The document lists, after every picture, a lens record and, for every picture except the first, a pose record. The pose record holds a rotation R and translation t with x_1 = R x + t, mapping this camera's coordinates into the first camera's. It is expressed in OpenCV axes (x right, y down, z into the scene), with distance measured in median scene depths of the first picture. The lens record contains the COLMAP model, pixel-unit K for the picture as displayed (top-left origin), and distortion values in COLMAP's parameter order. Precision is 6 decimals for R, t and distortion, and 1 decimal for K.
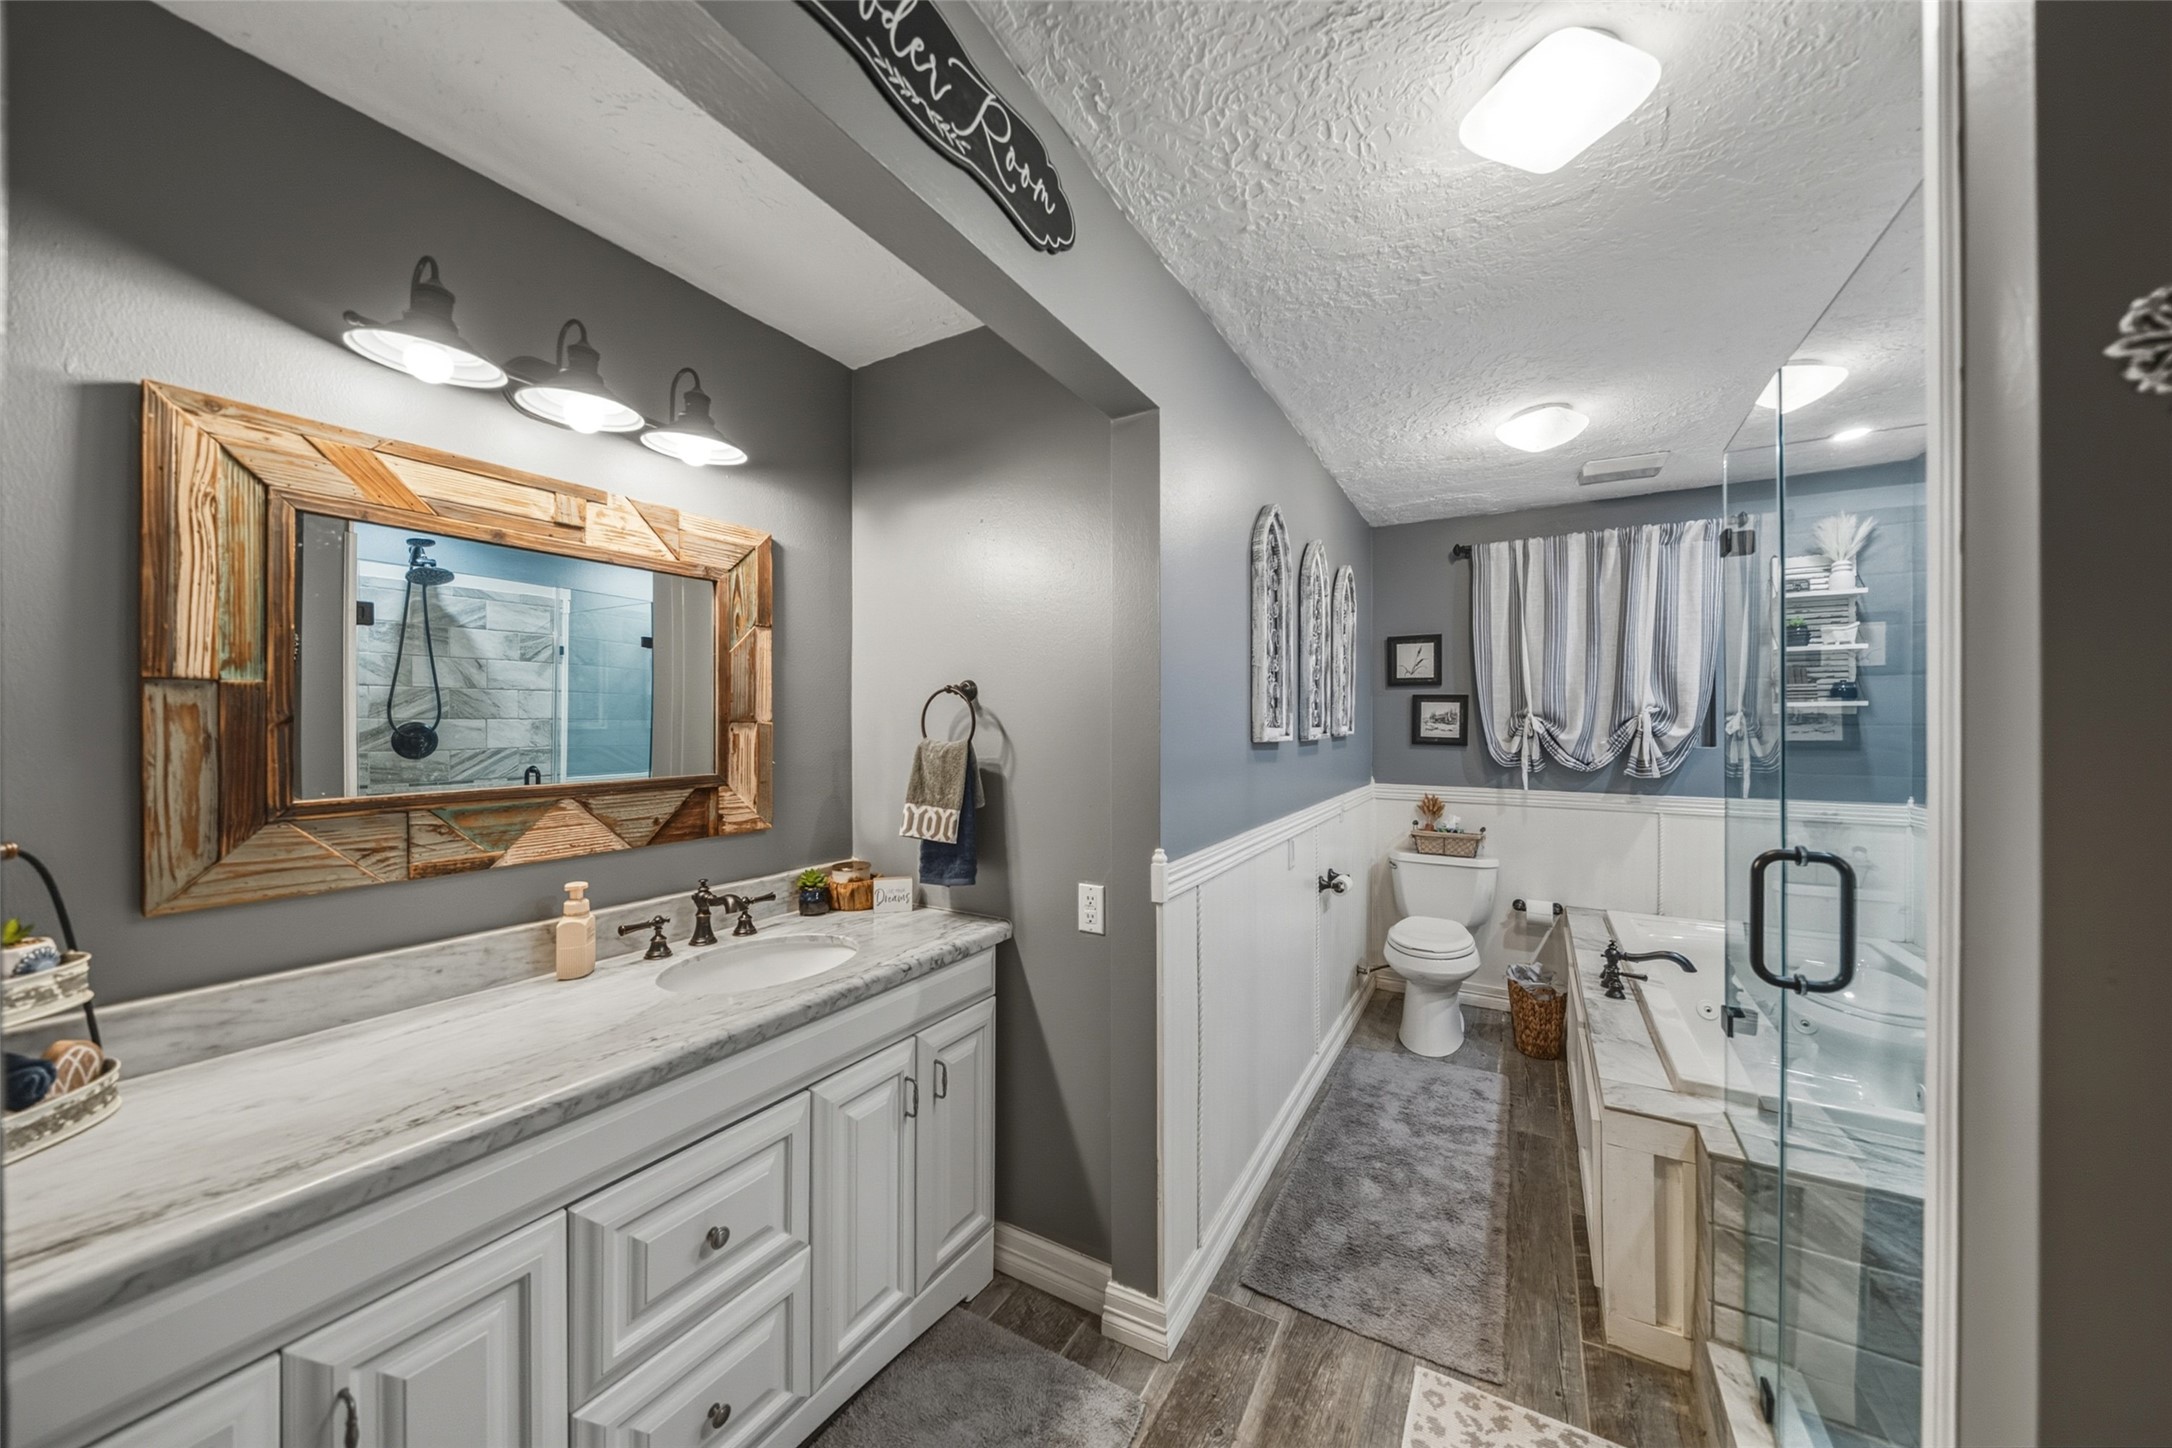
lens RADIAL K [[752.3, 0, 1089.9], [0, 752.3, 721.9], [0, 0, 1]] dist [-0.001197, -0.000055]
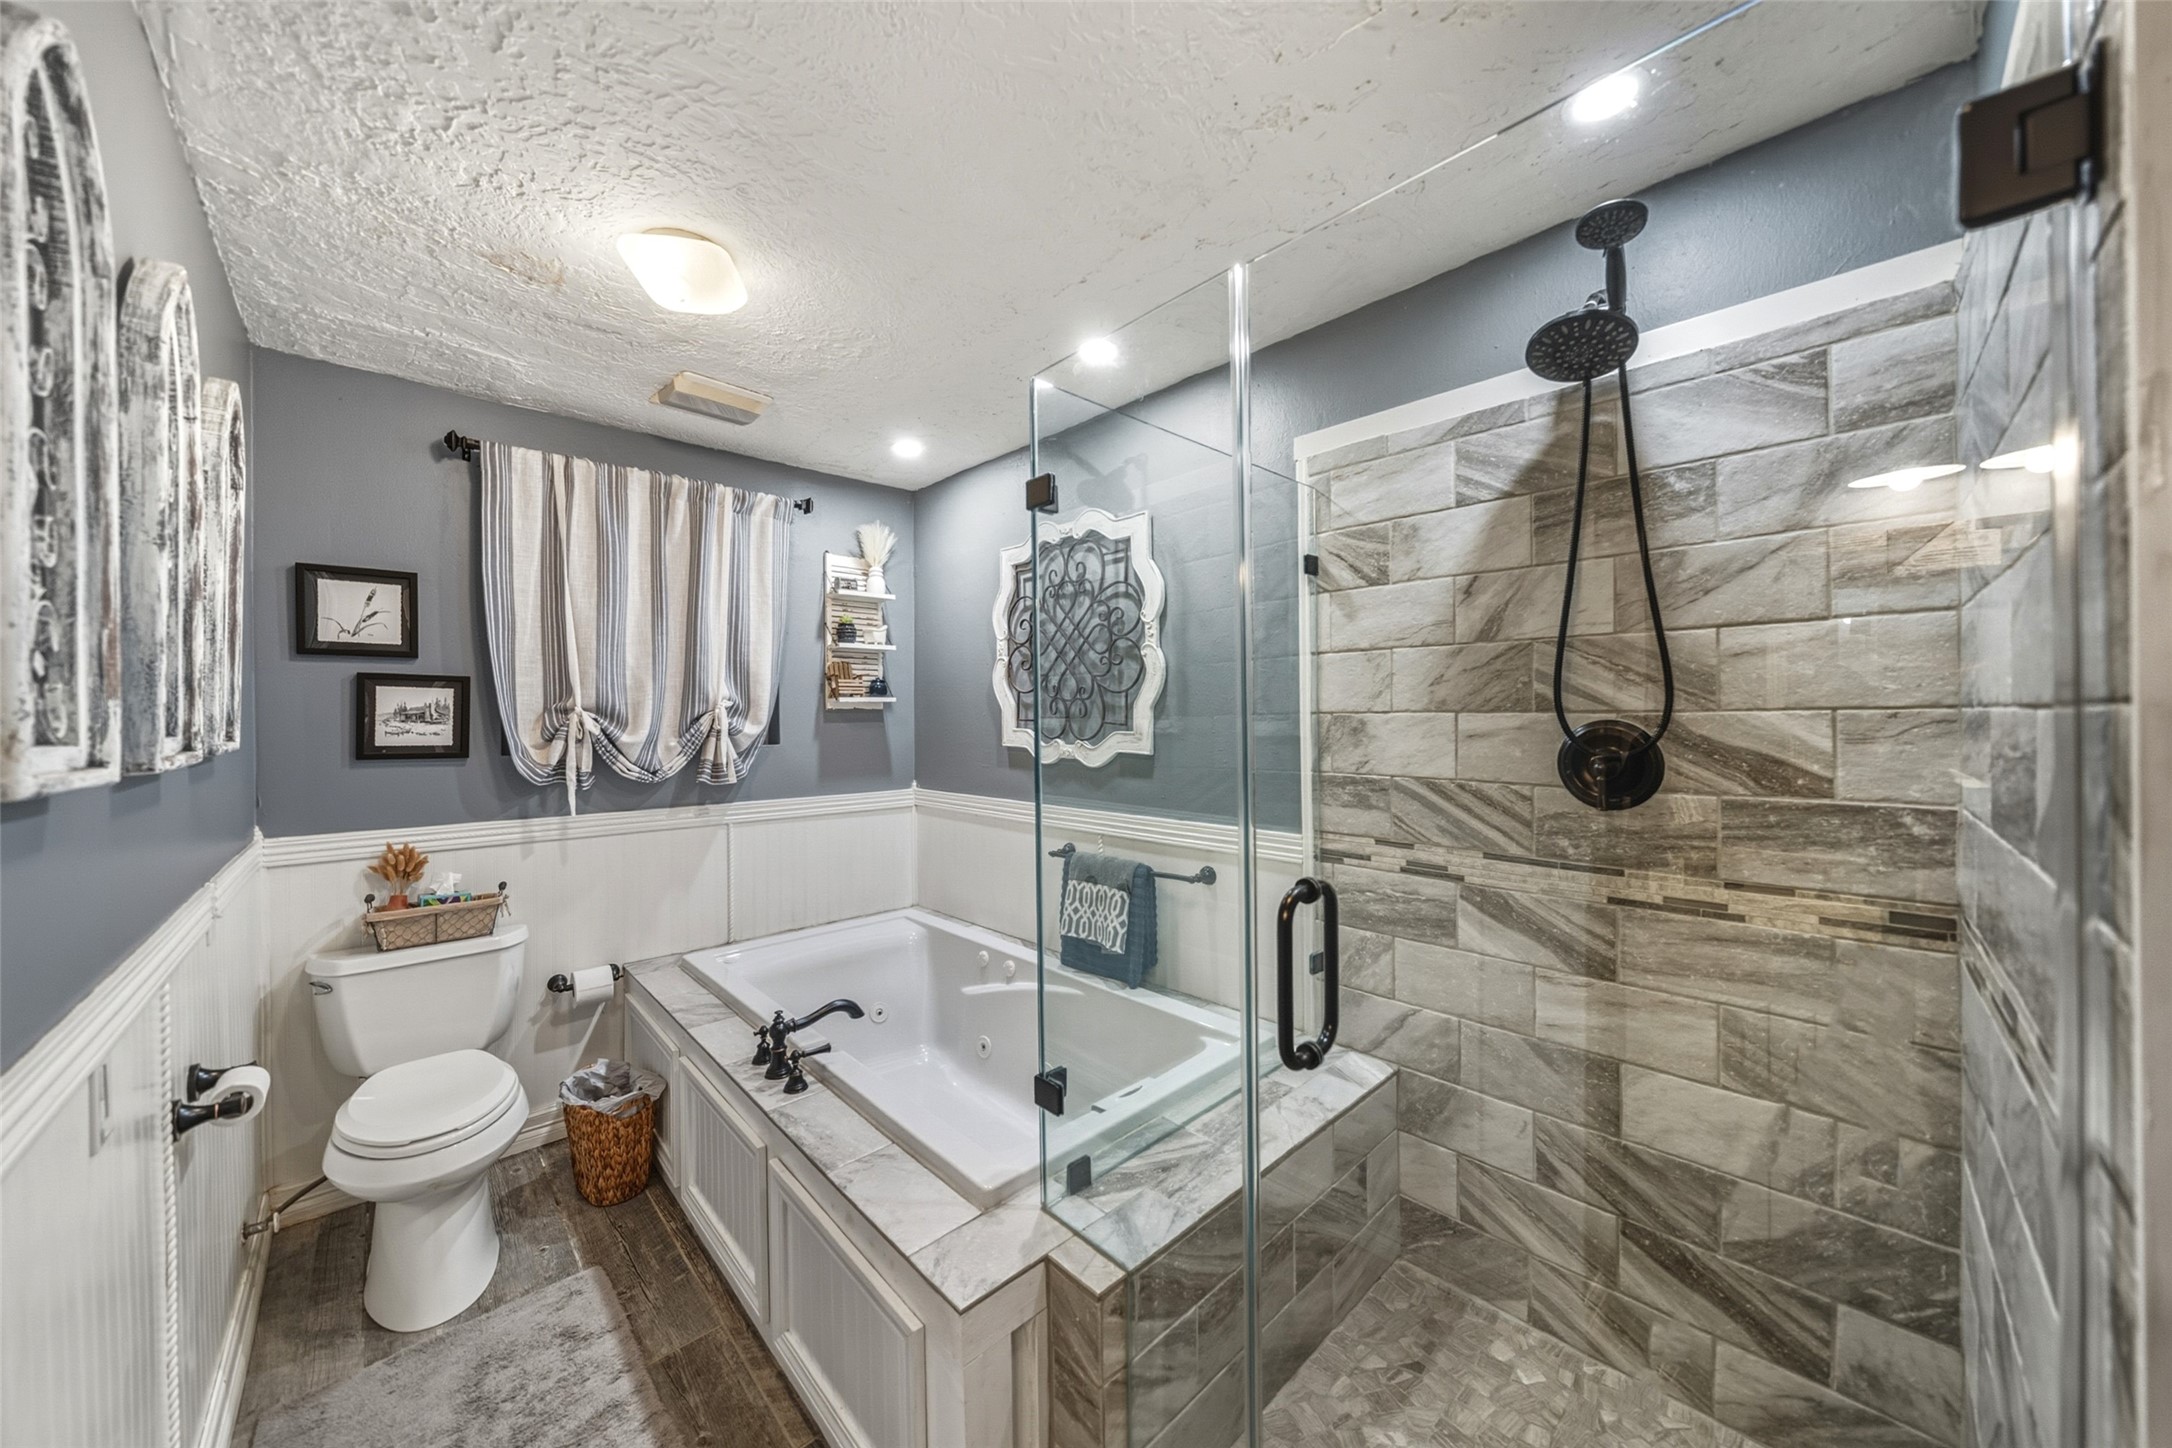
lens RADIAL K [[741.7, 0, 1091.3], [0, 741.7, 715.6], [0, 0, 1]] dist [-0.007544, -0.000166]
pose [[0.270436, -0.004031, 0.962729, 0.053163], [0.005568, 0.999981, 0.002623, -0.002283], [-0.962722, 0.004651, 0.270454, 0.363270]]
